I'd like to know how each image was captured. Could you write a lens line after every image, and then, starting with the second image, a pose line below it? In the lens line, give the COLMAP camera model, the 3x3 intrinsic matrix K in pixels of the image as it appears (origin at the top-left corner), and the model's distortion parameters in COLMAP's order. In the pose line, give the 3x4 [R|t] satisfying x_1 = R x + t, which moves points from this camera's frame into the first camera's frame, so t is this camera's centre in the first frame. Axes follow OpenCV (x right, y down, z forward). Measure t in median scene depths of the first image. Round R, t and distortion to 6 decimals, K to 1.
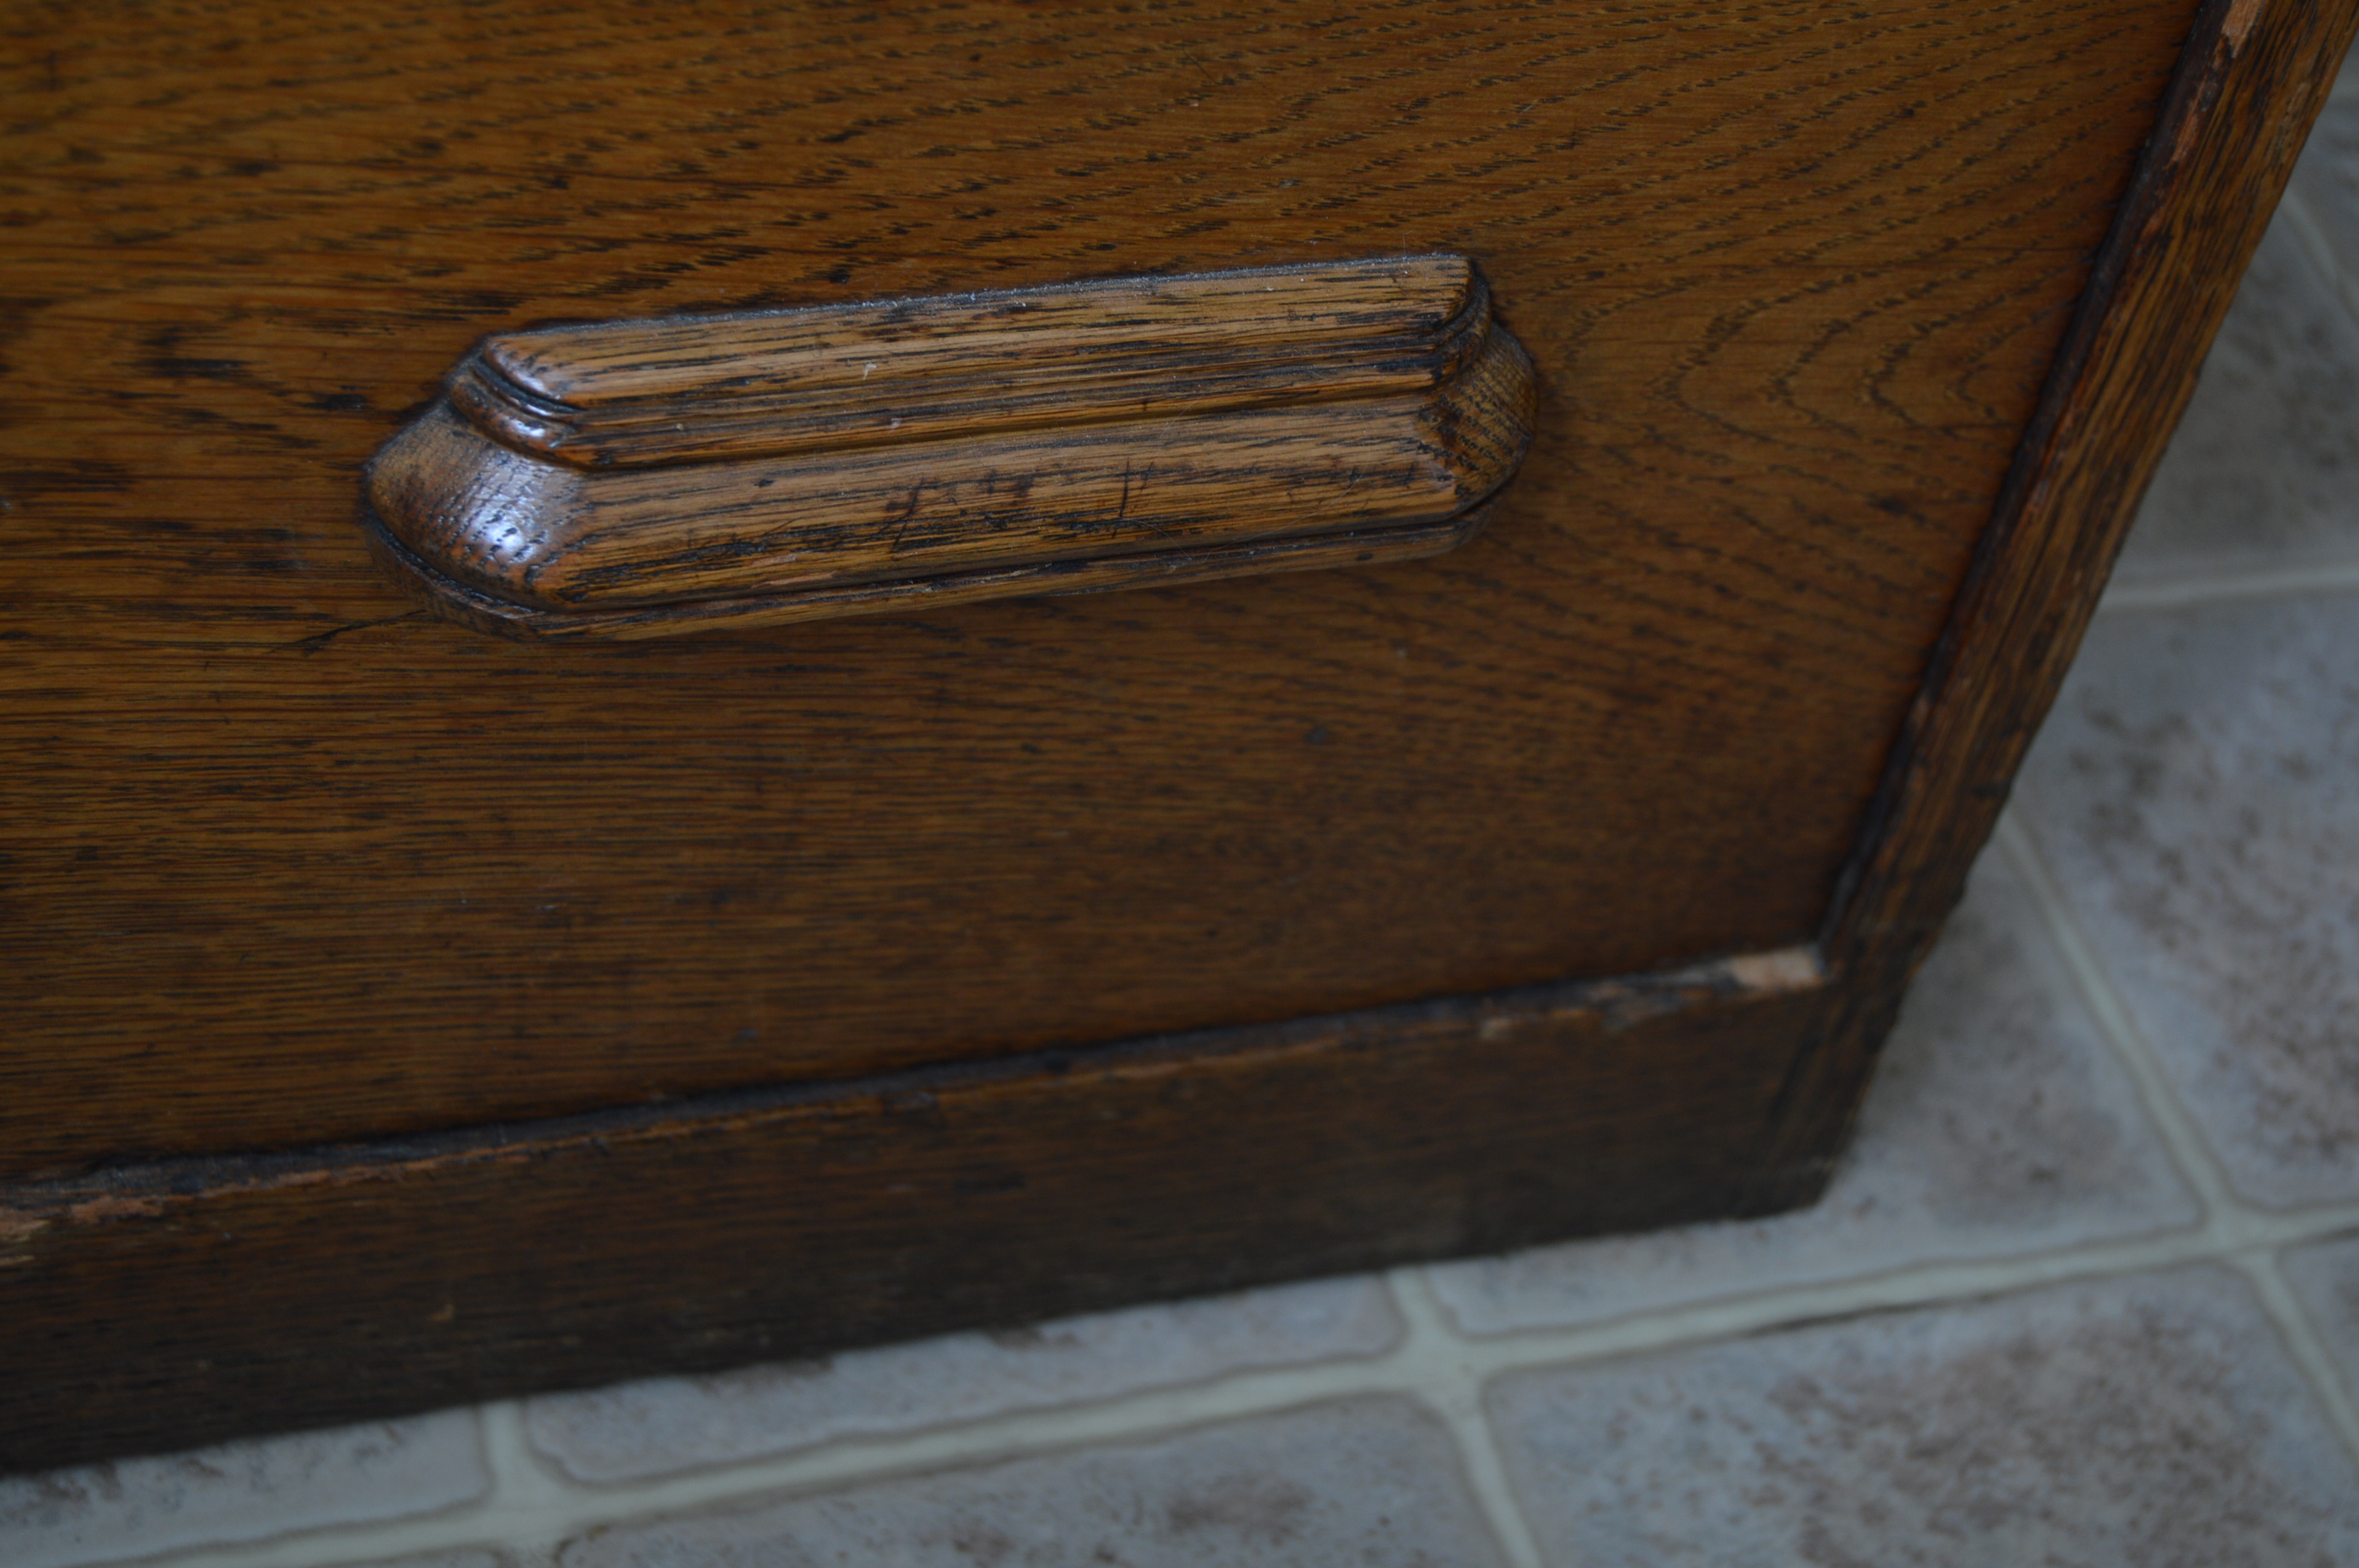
lens RADIAL K [[4255.2, 0, 1178.6], [0, 4255.2, 787.6], [0, 0, 1]] dist [-0.043849, 0.000000]
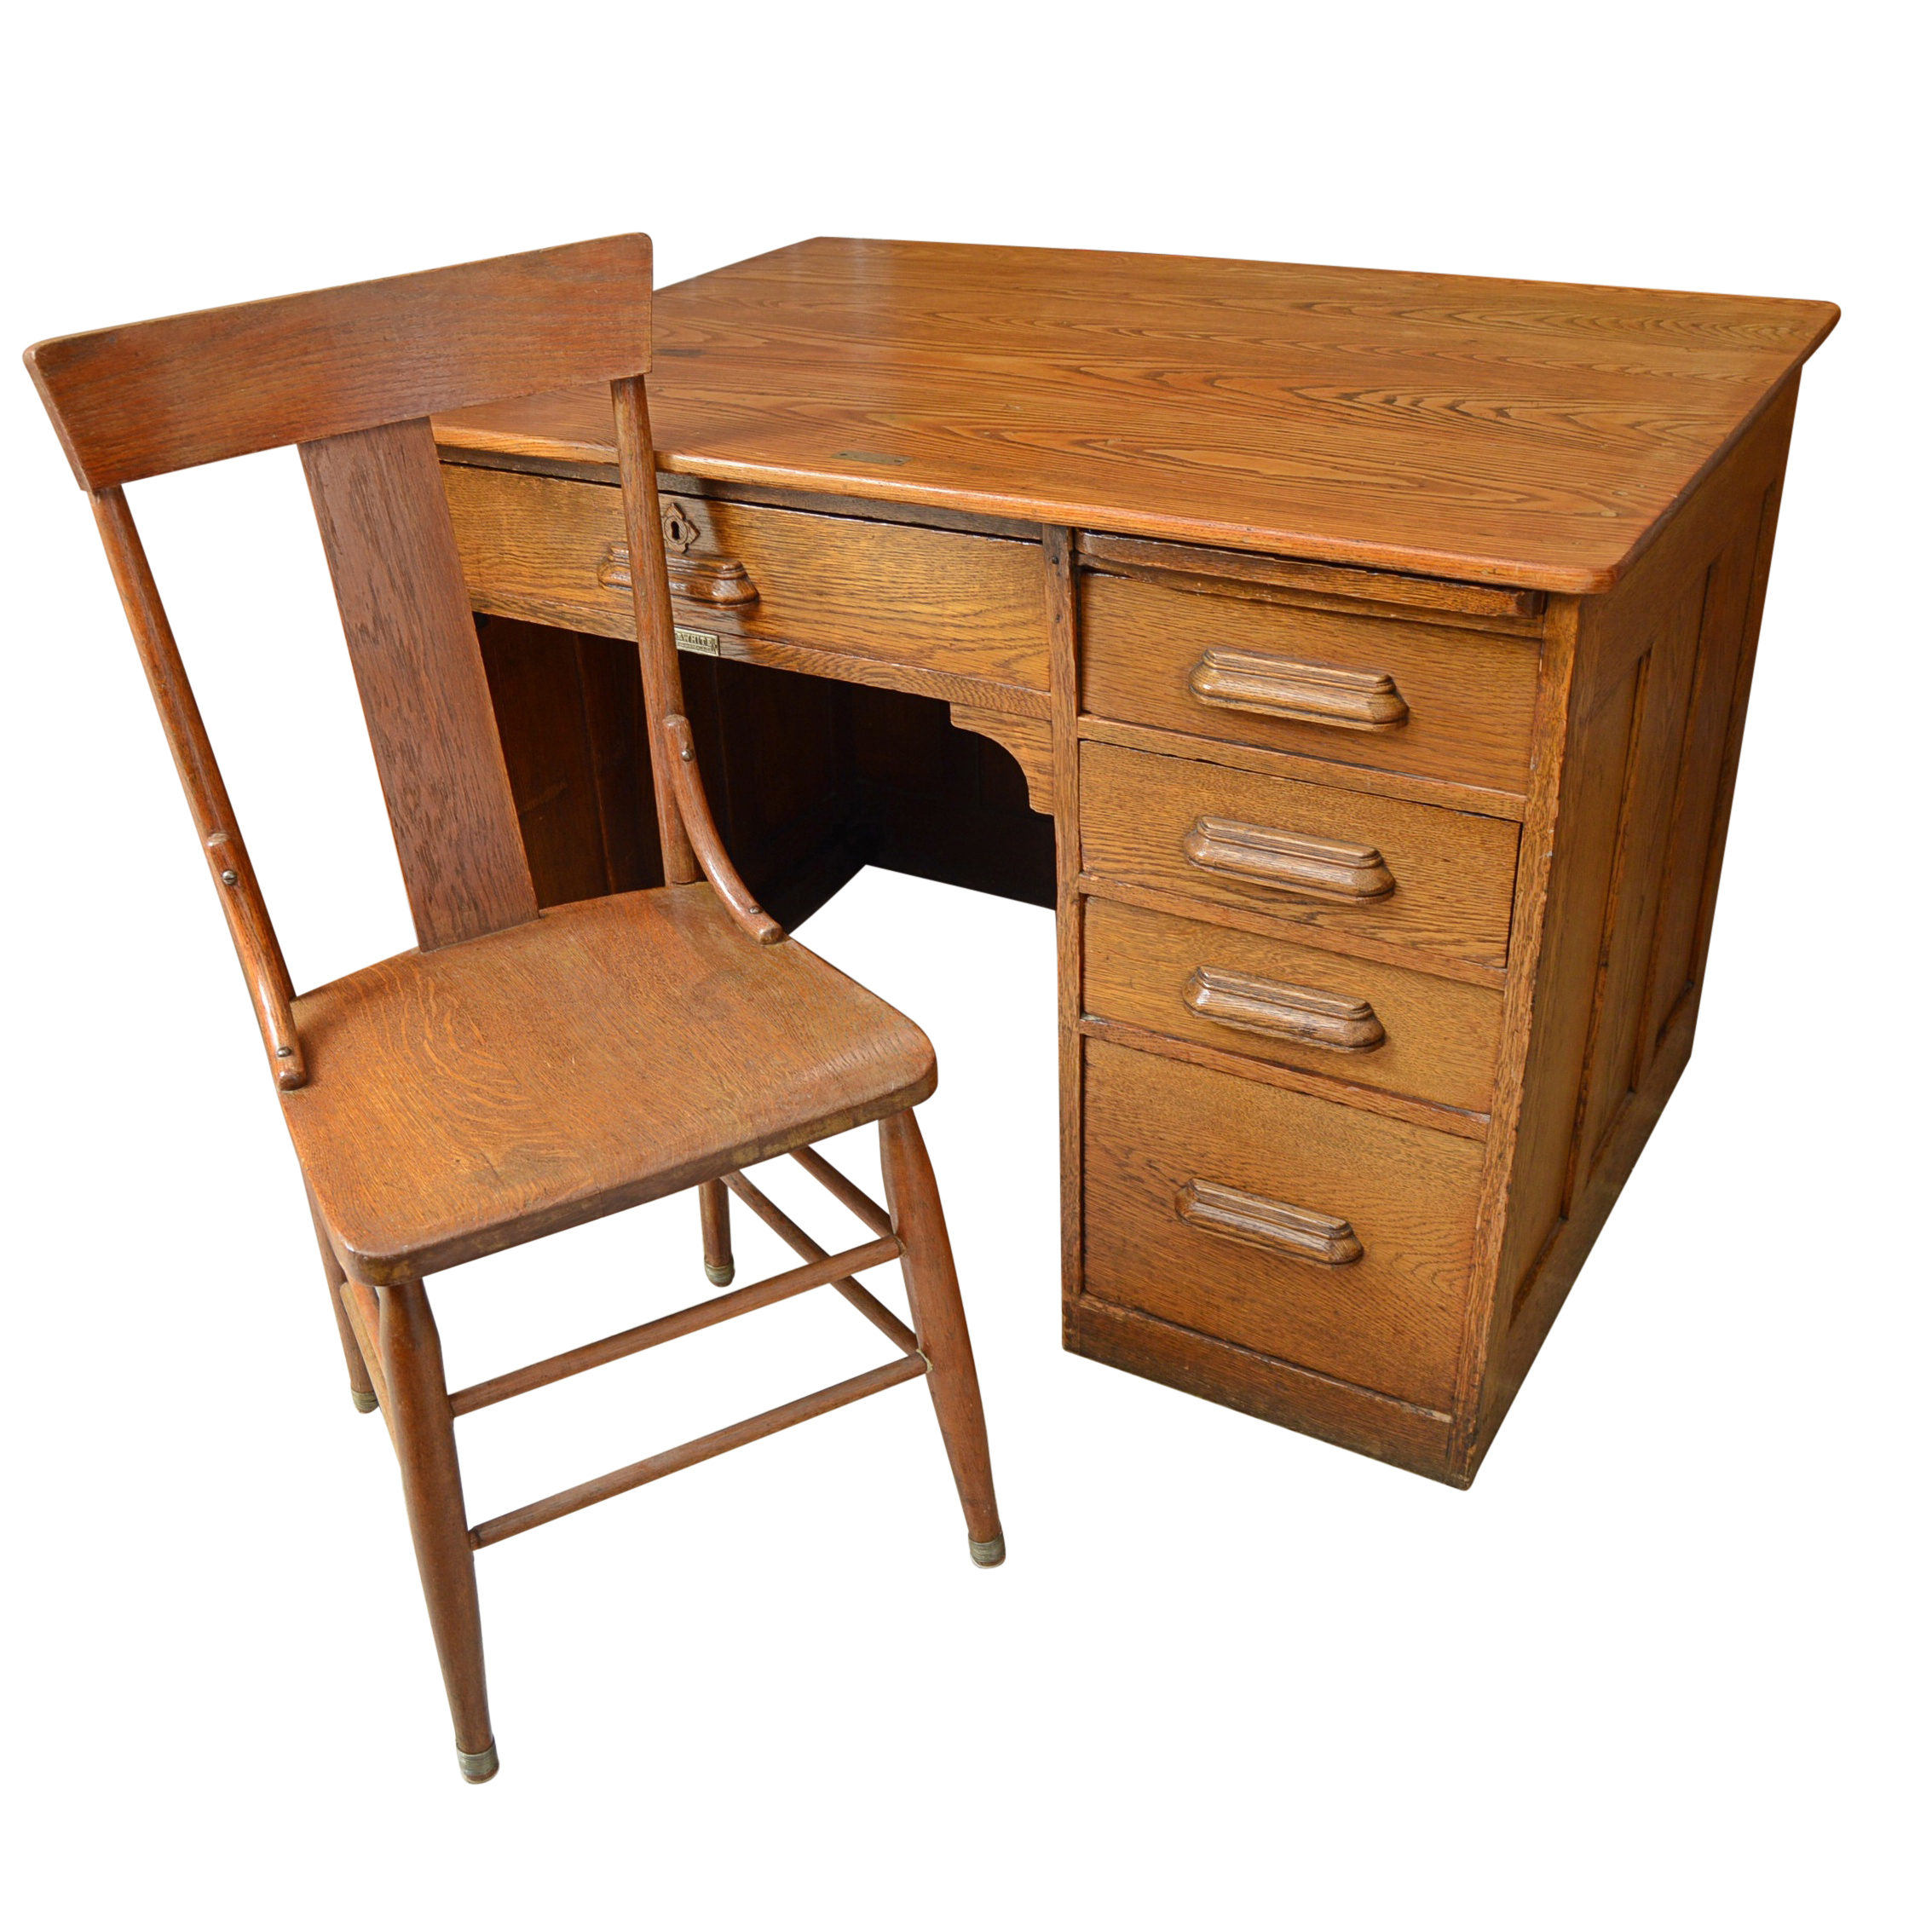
lens RADIAL K [[2023.9, 0, 816.8], [0, 2023.9, 966.0], [0, 0, 1]] dist [-0.084035, 0.000000]
pose [[0.613394, 0.200215, -0.763977, 1.700749], [-0.442333, 0.888472, -0.122305, 0.228773], [0.654285, 0.412953, 0.633546, -1.414927]]
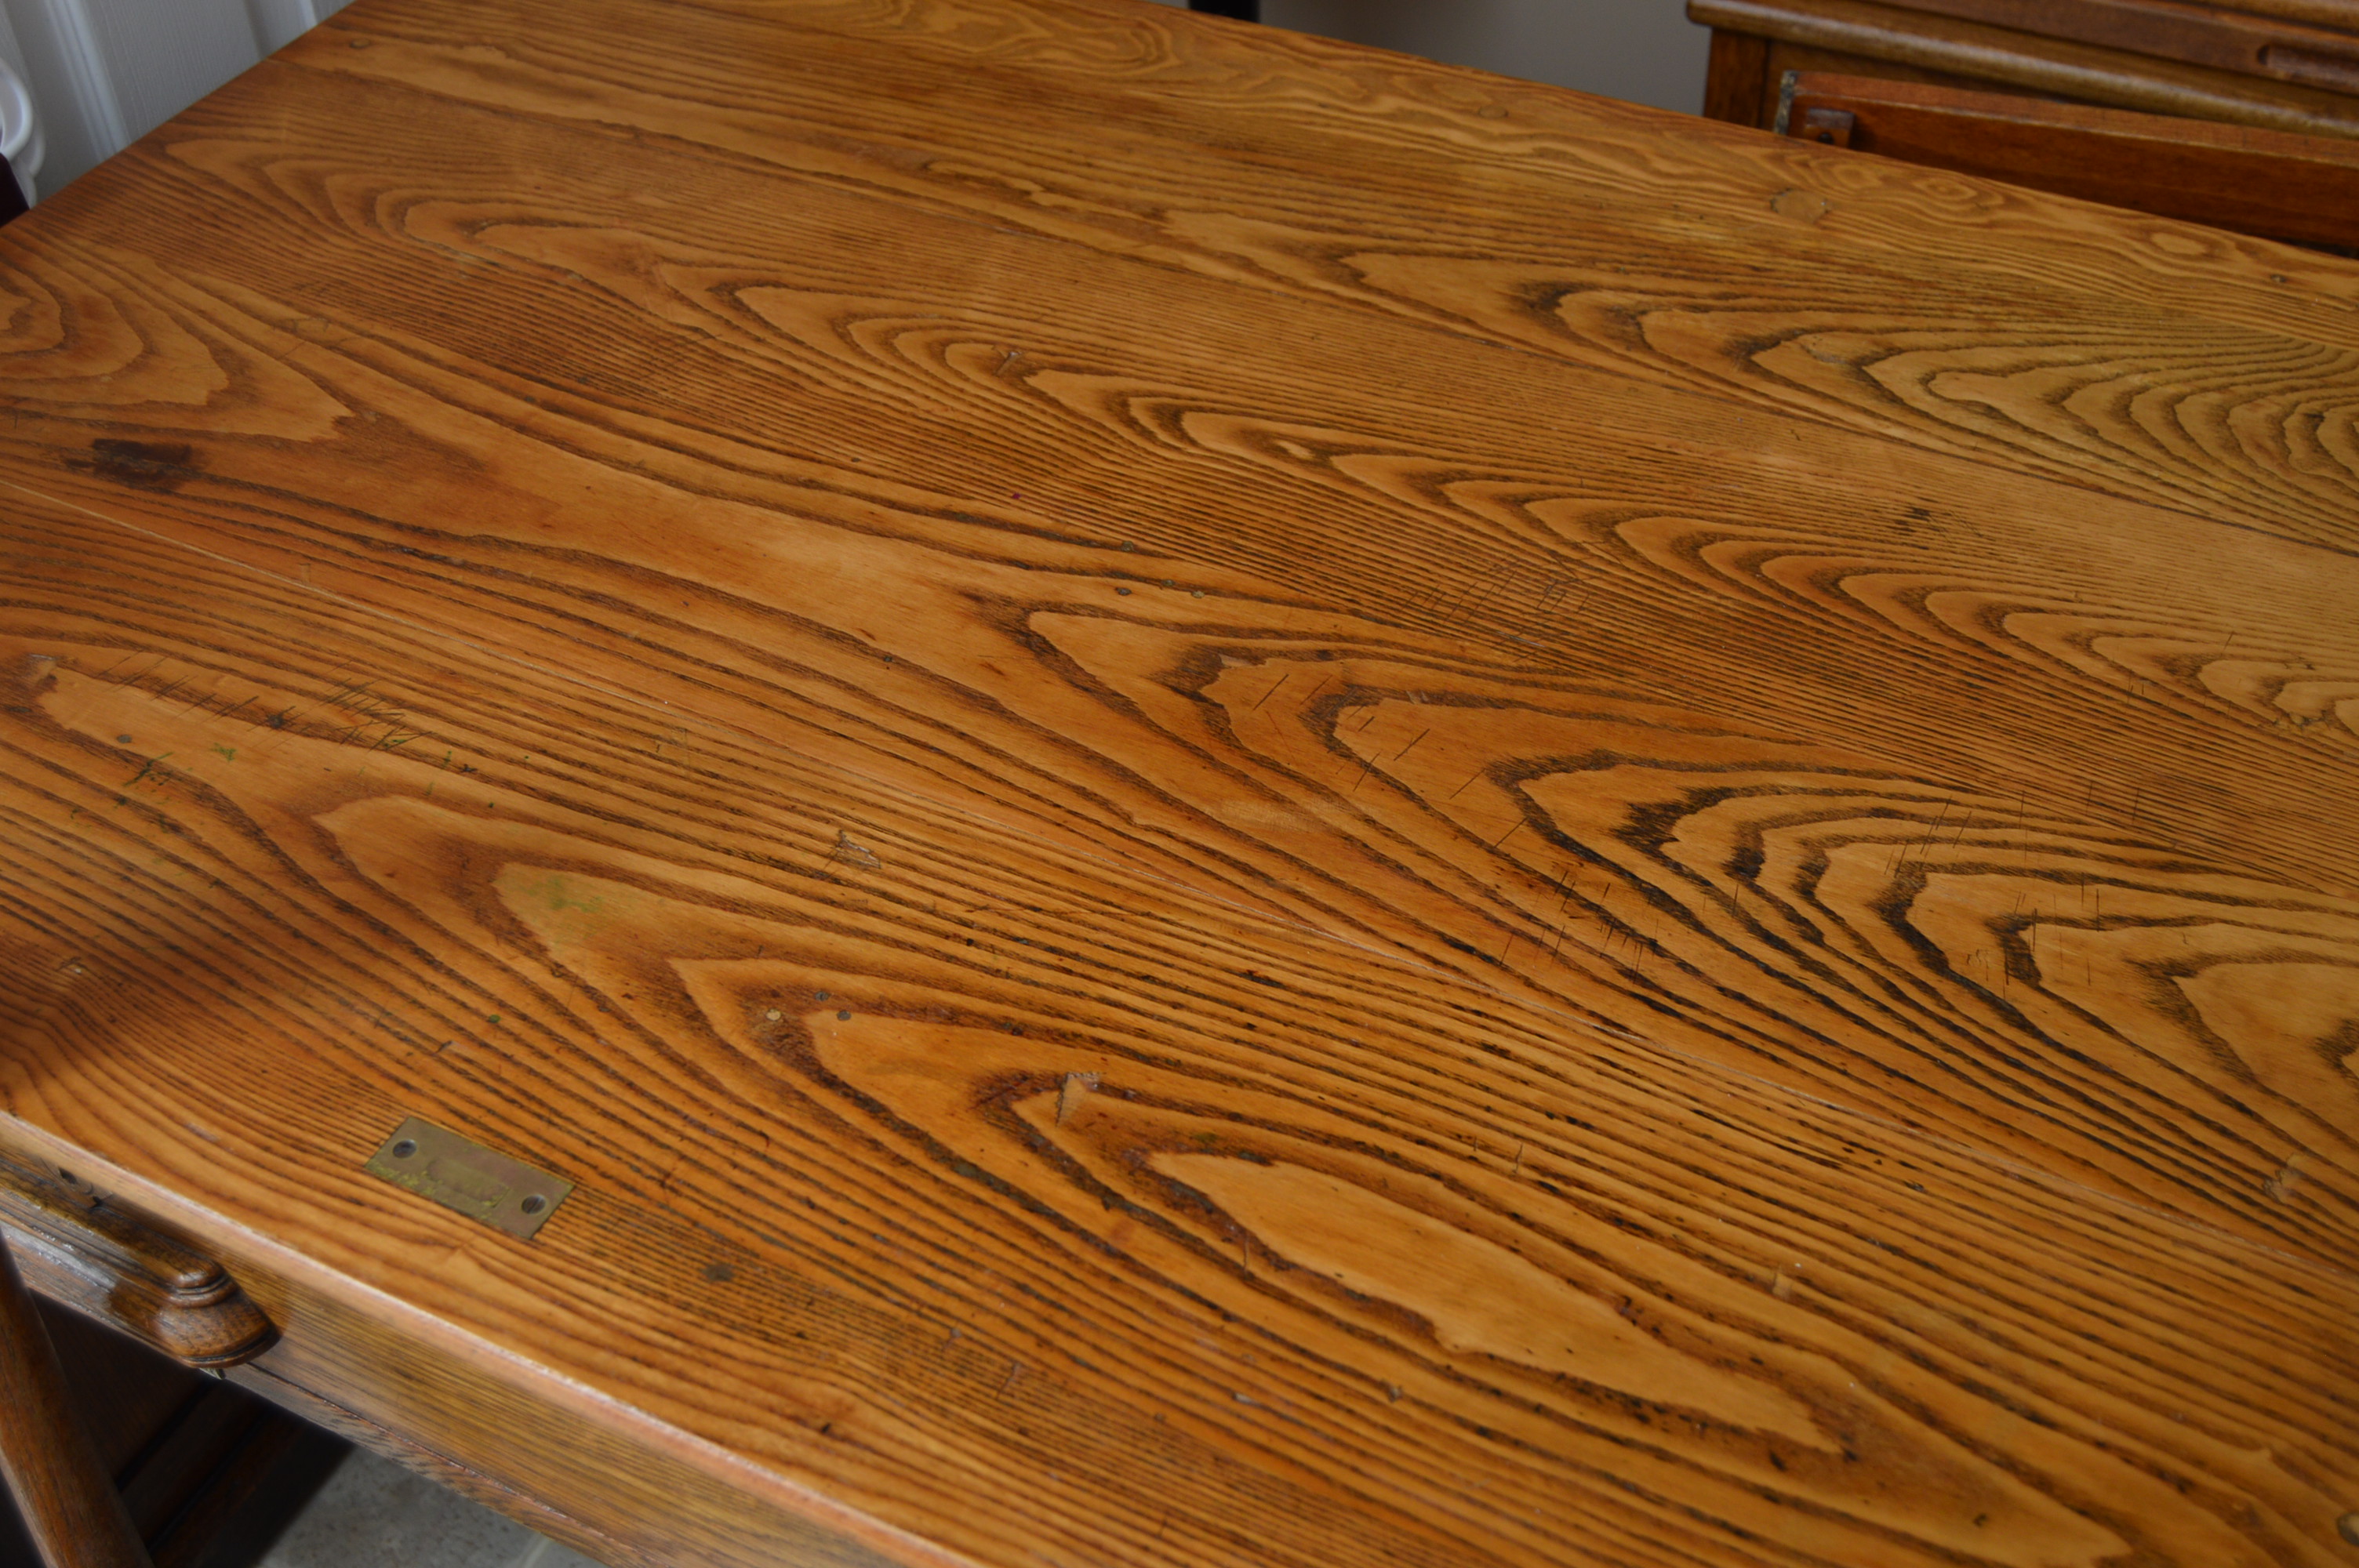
lens RADIAL K [[2576.6, 0, 1180.5], [0, 2576.6, 794.7], [0, 0, 1]] dist [-0.064625, 0.000000]
pose [[0.702987, 0.331478, -0.629231, 0.591969], [-0.402189, 0.914974, 0.032675, -1.130712], [0.586561, 0.230099, 0.776531, -0.813515]]
